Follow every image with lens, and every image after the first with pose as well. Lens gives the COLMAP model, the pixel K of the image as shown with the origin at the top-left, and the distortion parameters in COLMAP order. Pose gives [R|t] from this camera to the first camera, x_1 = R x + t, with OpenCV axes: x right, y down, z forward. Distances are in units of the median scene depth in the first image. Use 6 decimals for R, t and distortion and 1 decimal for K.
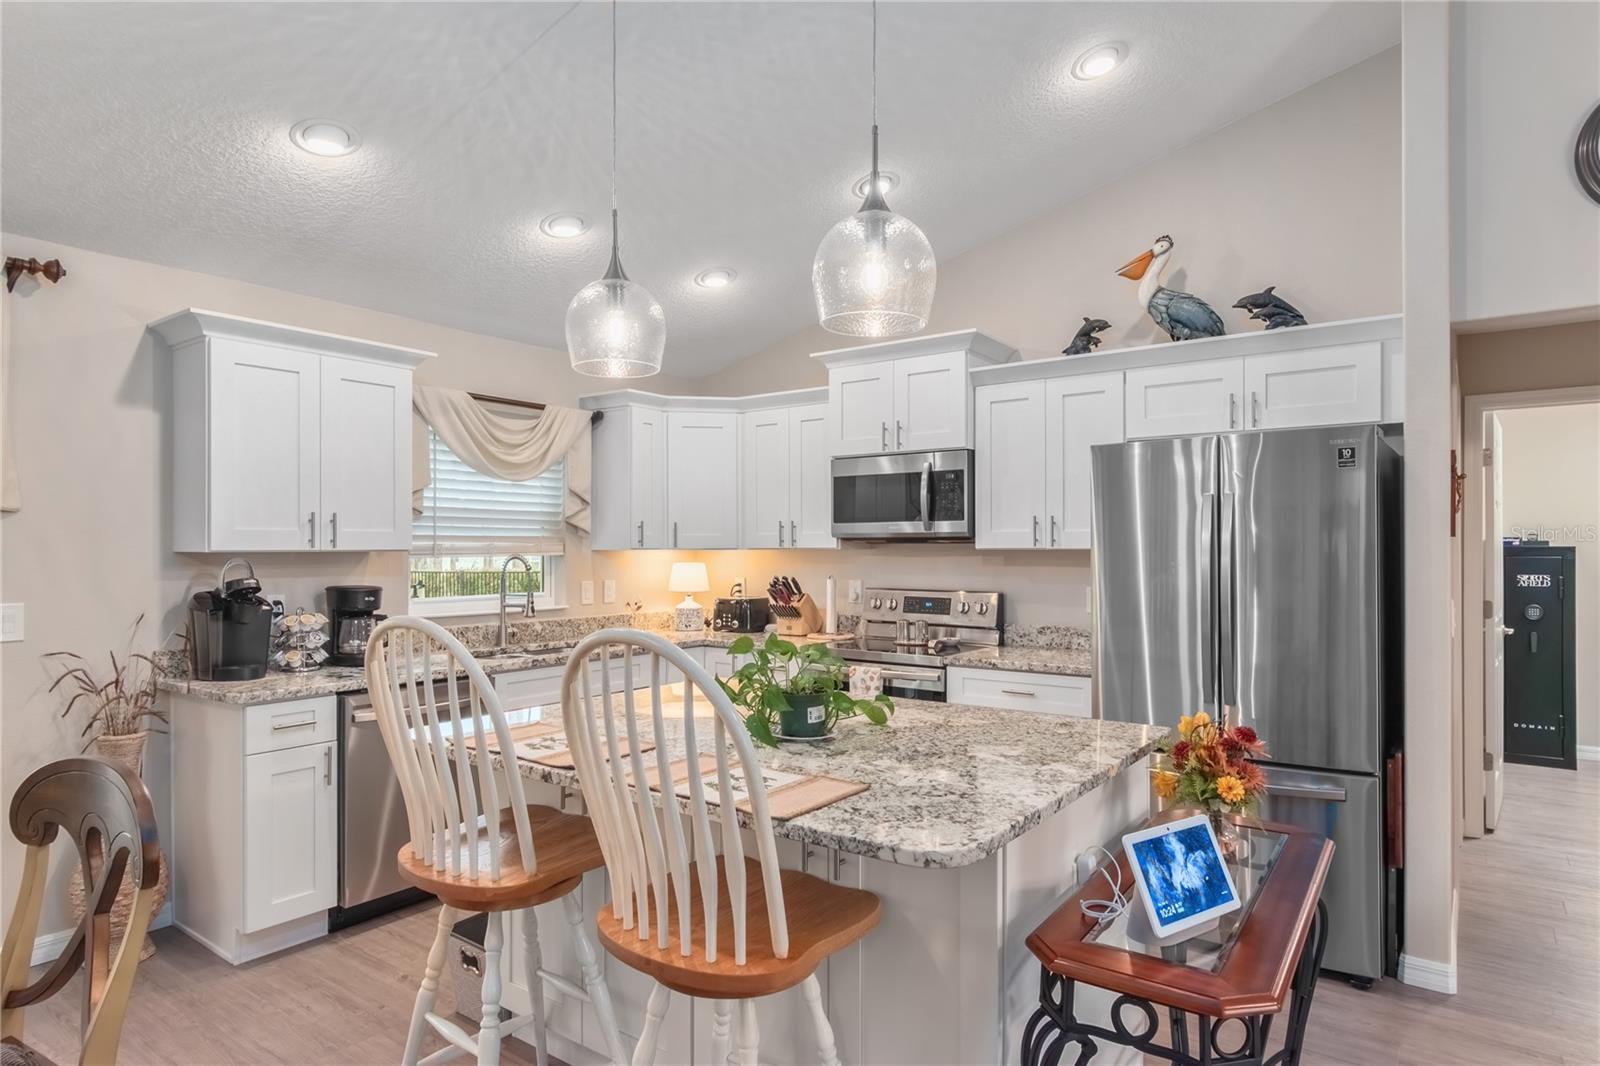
lens RADIAL K [[968.8, 0, 797.8], [0, 968.8, 555.8], [0, 0, 1]] dist [-0.000432, -0.000479]
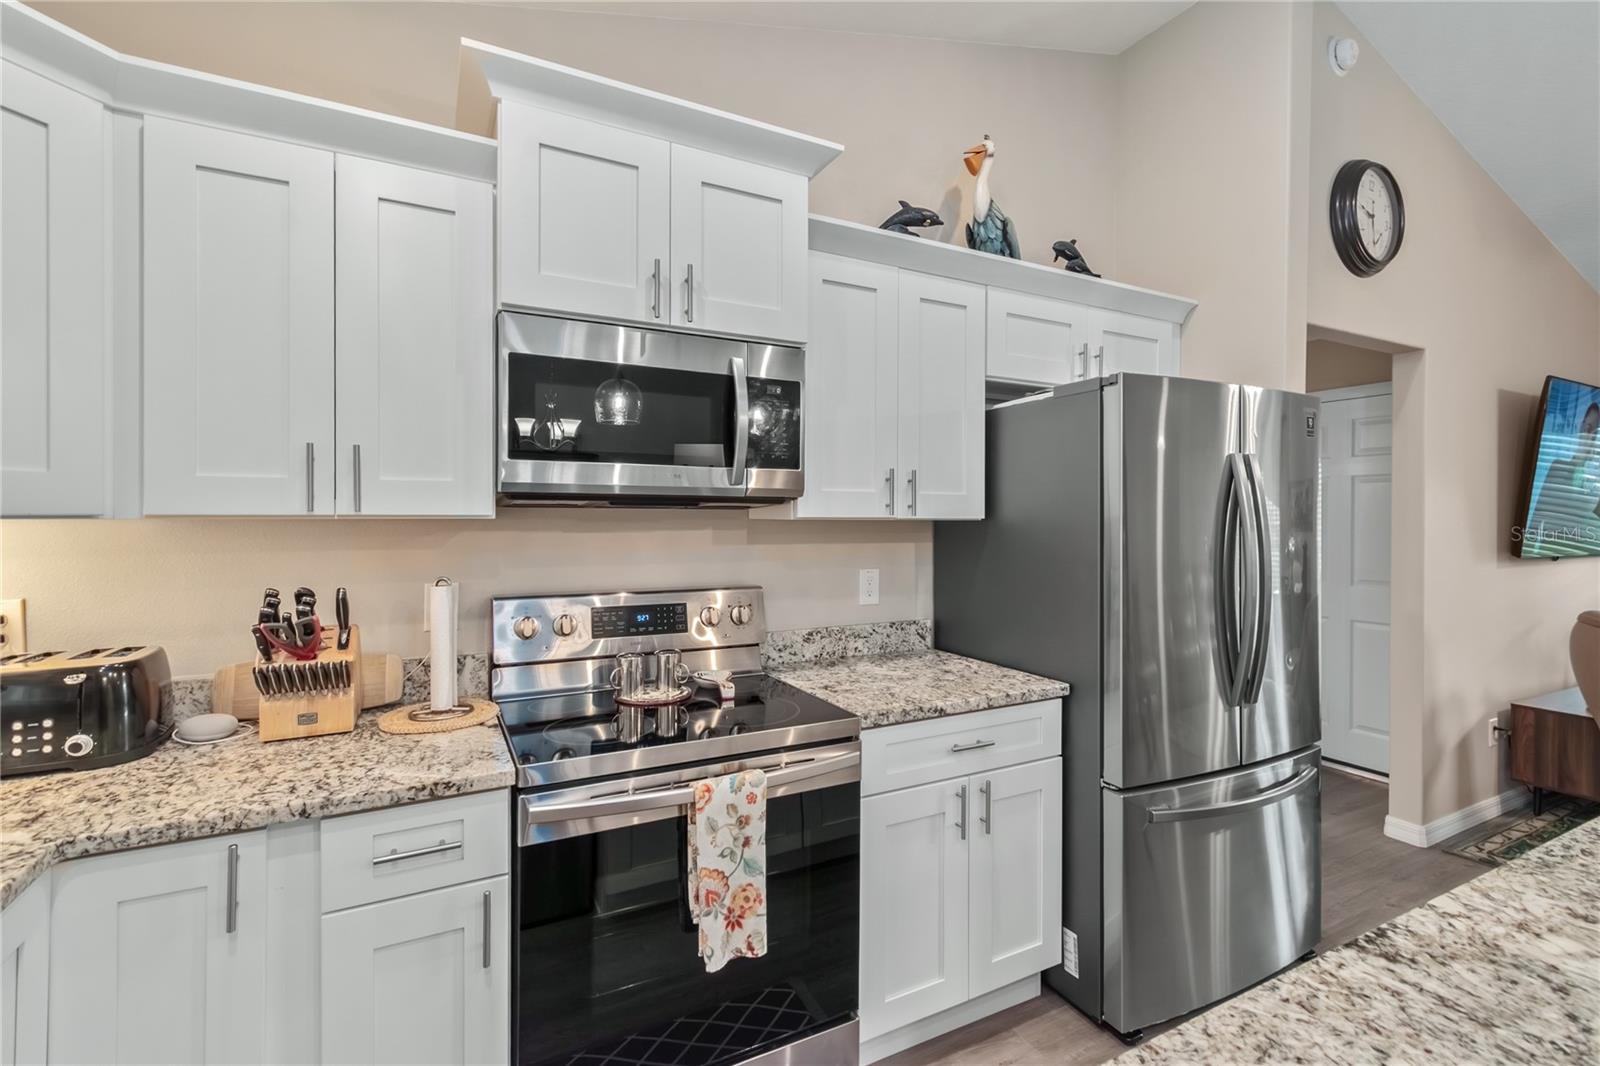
lens RADIAL K [[711.3, 0, 800.0], [0, 711.3, 533.0], [0, 0, 1]] dist [-0.006951, 0.000061]
pose [[0.417865, -0.017583, 0.908339, -0.220073], [0.003039, 0.999834, 0.017957, -0.006497], [-0.908504, -0.004743, 0.417849, 0.831258]]
